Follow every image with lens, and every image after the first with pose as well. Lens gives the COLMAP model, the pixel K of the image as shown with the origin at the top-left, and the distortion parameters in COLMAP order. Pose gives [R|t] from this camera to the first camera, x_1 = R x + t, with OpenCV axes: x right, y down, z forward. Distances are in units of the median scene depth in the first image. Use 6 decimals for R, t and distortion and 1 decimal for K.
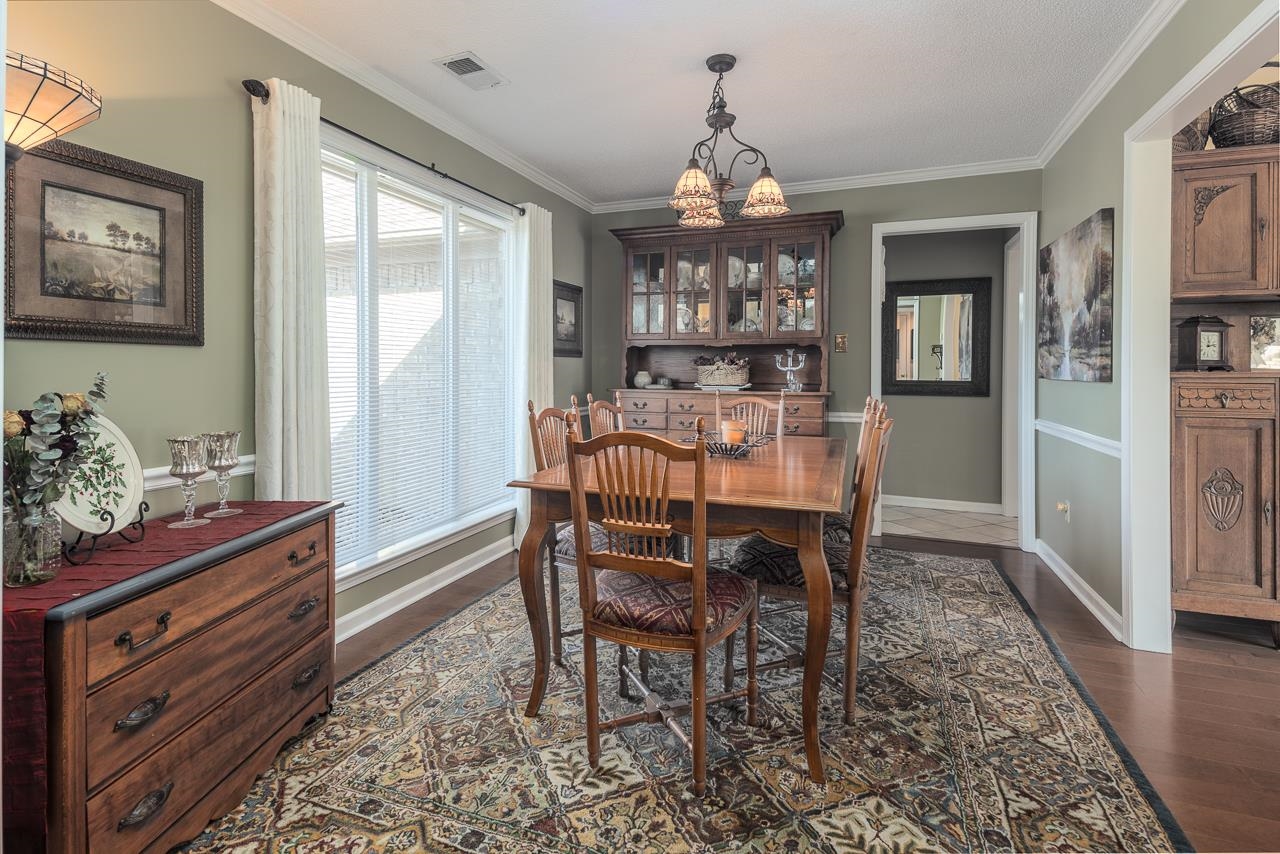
lens RADIAL K [[622.6, 0, 647.6], [0, 622.6, 369.1], [0, 0, 1]] dist [0.073583, -0.036170]
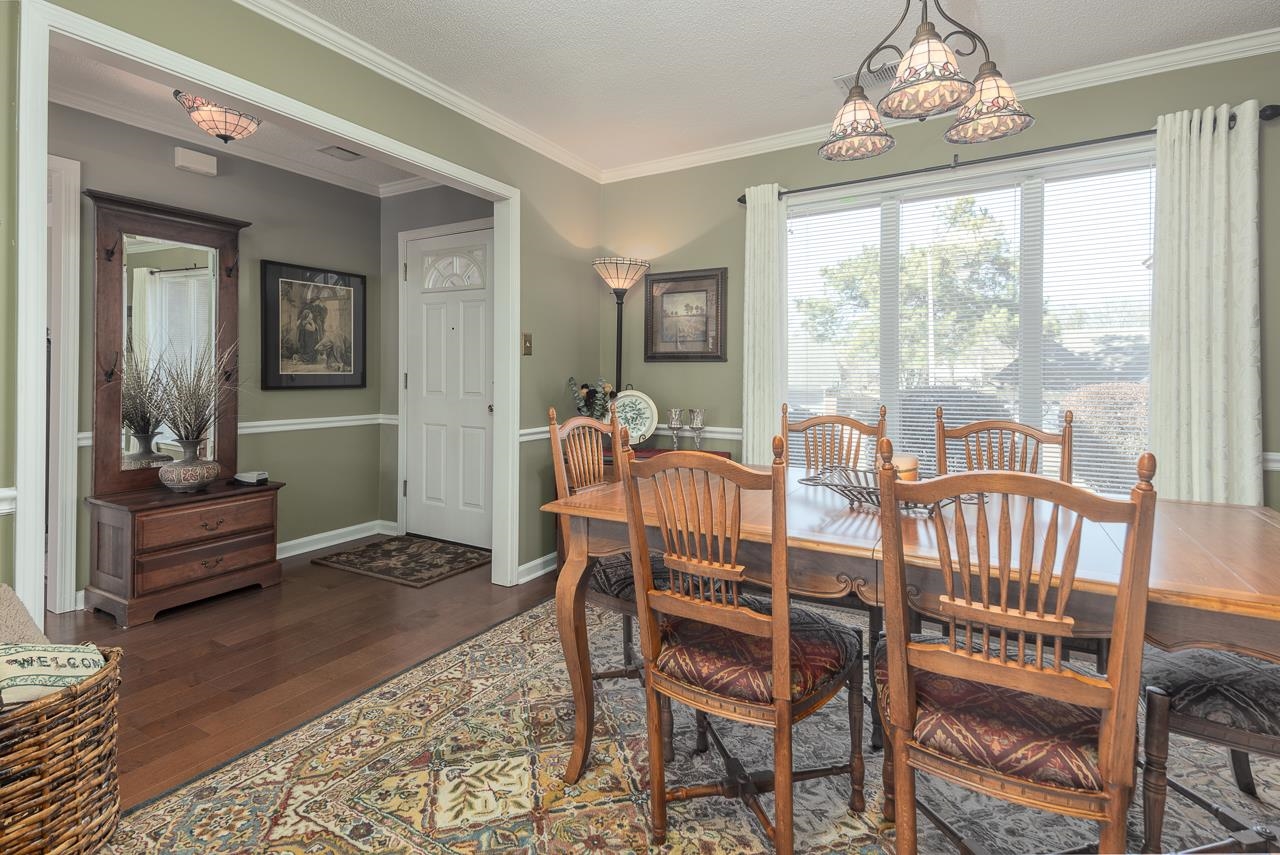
lens RADIAL K [[616.7, 0, 611.5], [0, 616.7, 377.5], [0, 0, 1]] dist [0.072235, -0.033432]
pose [[-0.223123, 0.004457, -0.974780, 1.172842], [-0.002051, 0.999985, 0.005042, -0.000144], [0.974788, 0.003124, -0.223111, 1.228023]]
